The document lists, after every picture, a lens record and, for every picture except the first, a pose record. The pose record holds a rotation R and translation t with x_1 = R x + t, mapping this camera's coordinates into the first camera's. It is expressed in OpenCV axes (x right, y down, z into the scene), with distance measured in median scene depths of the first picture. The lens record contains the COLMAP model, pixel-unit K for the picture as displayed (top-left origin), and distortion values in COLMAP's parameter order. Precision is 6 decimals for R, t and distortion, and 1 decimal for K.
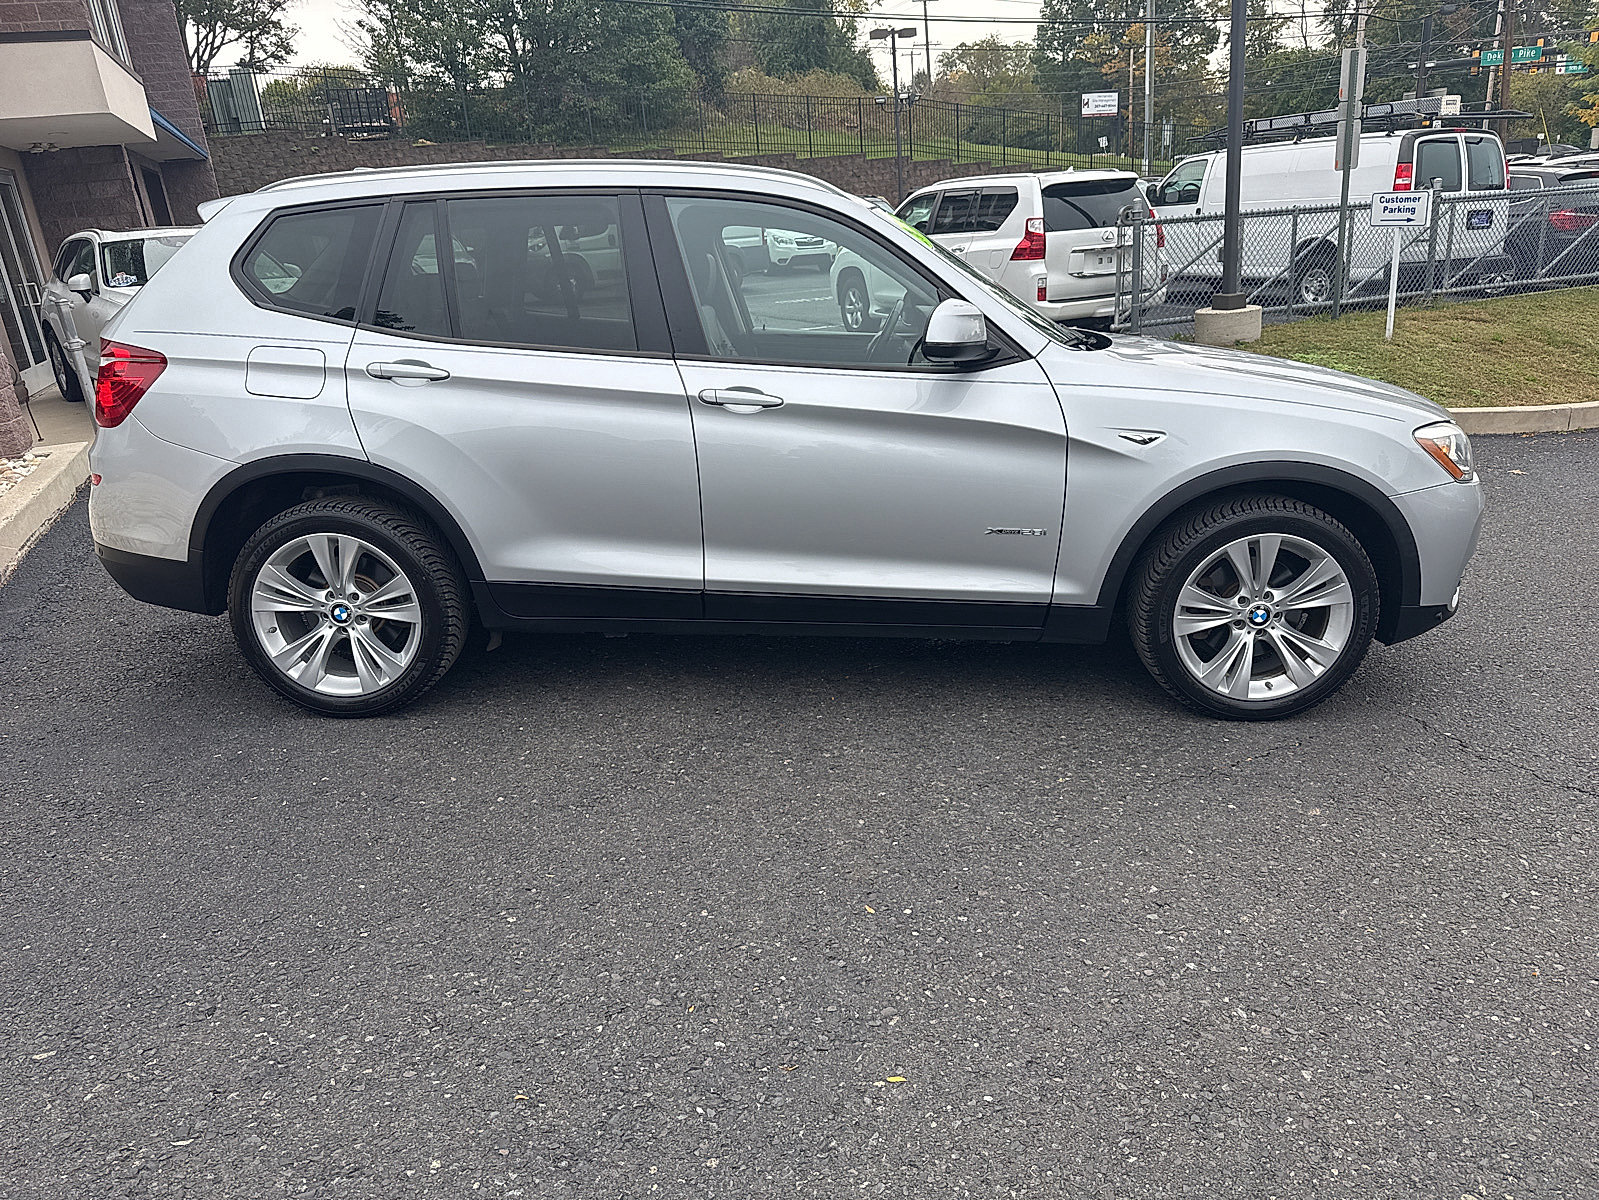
lens RADIAL K [[1123.2, 0, 789.1], [0, 1123.2, 600.9], [0, 0, 1]] dist [0.016269, -0.018098]
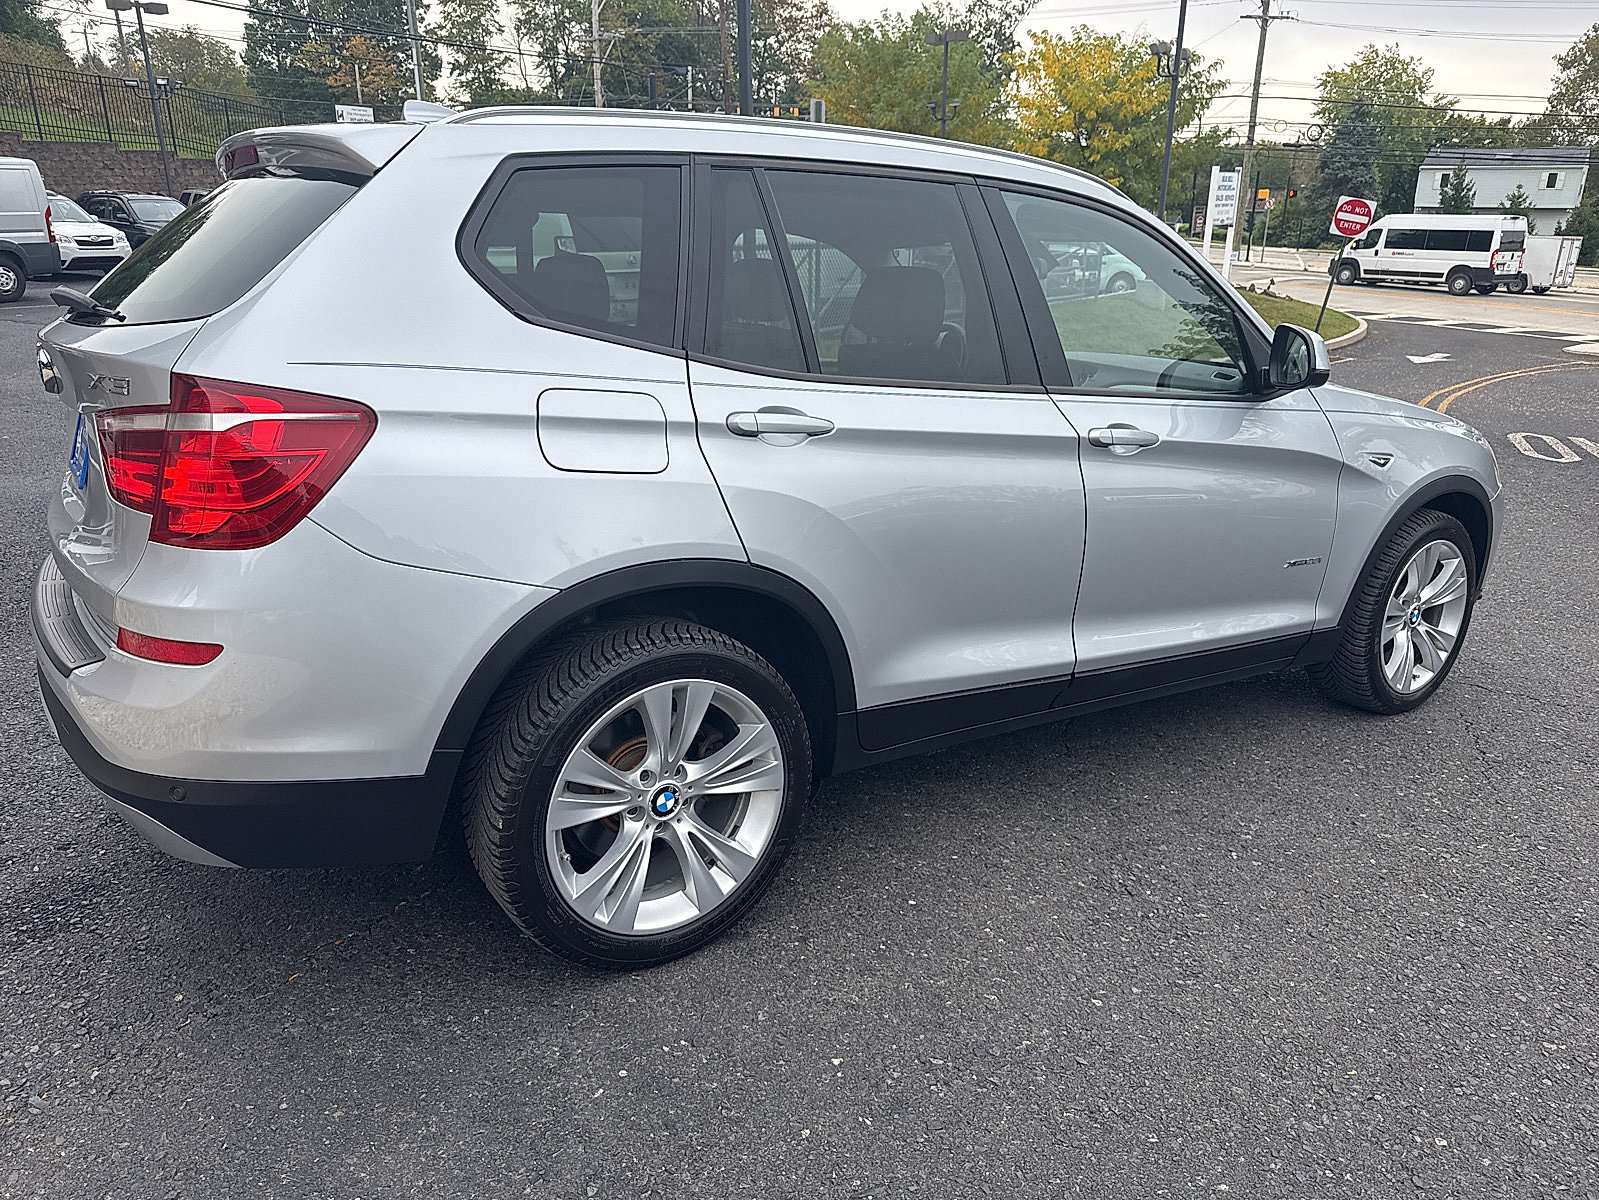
lens RADIAL K [[1099.1, 0, 693.1], [0, 1099.1, 600.6], [0, 0, 1]] dist [0.118110, -0.110638]
pose [[0.825990, -0.125848, 0.549457, -0.727787], [0.133790, 0.990674, 0.025781, -0.118267], [-0.547577, 0.052217, 0.835124, 0.466096]]
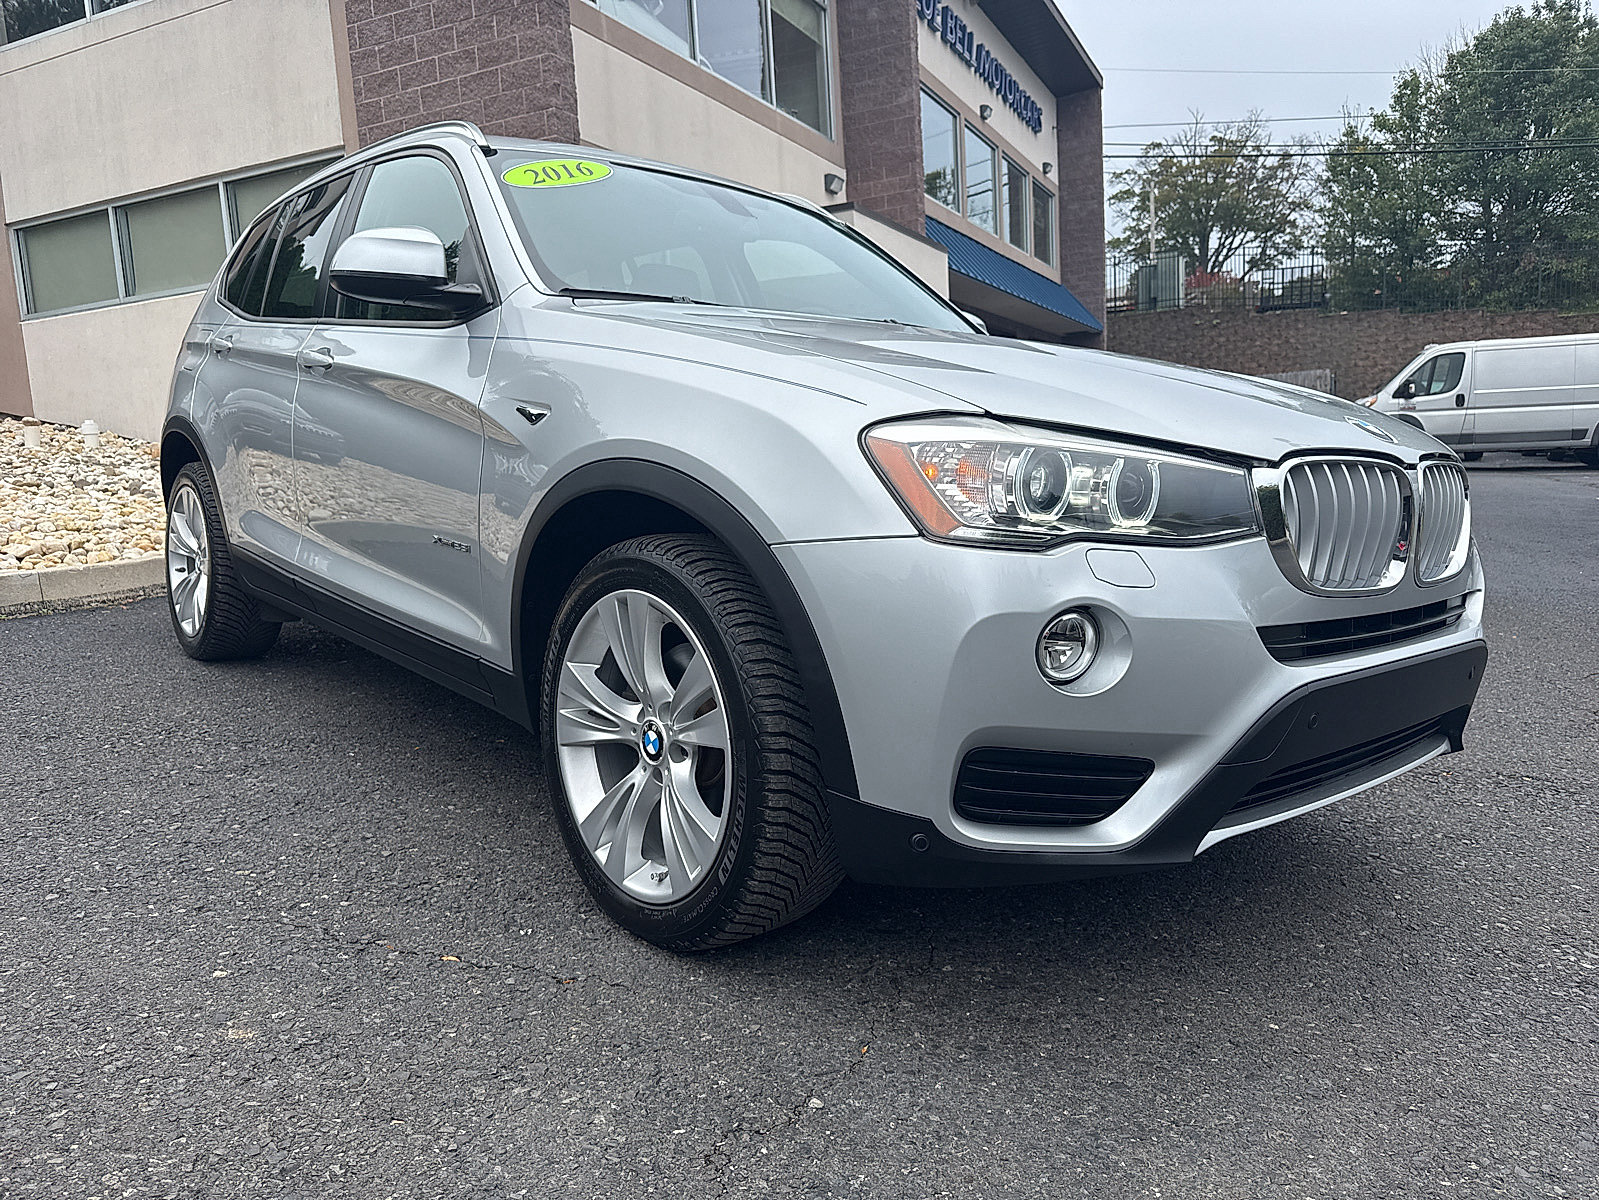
lens RADIAL K [[1130.9, 0, 795.7], [0, 1130.9, 600.1], [0, 0, 1]] dist [-0.000242, -0.000560]
pose [[0.691233, 0.140981, -0.708746, 0.840216], [-0.249886, 0.966911, -0.051377, -0.043201], [0.678052, 0.212619, 0.703590, 0.625787]]
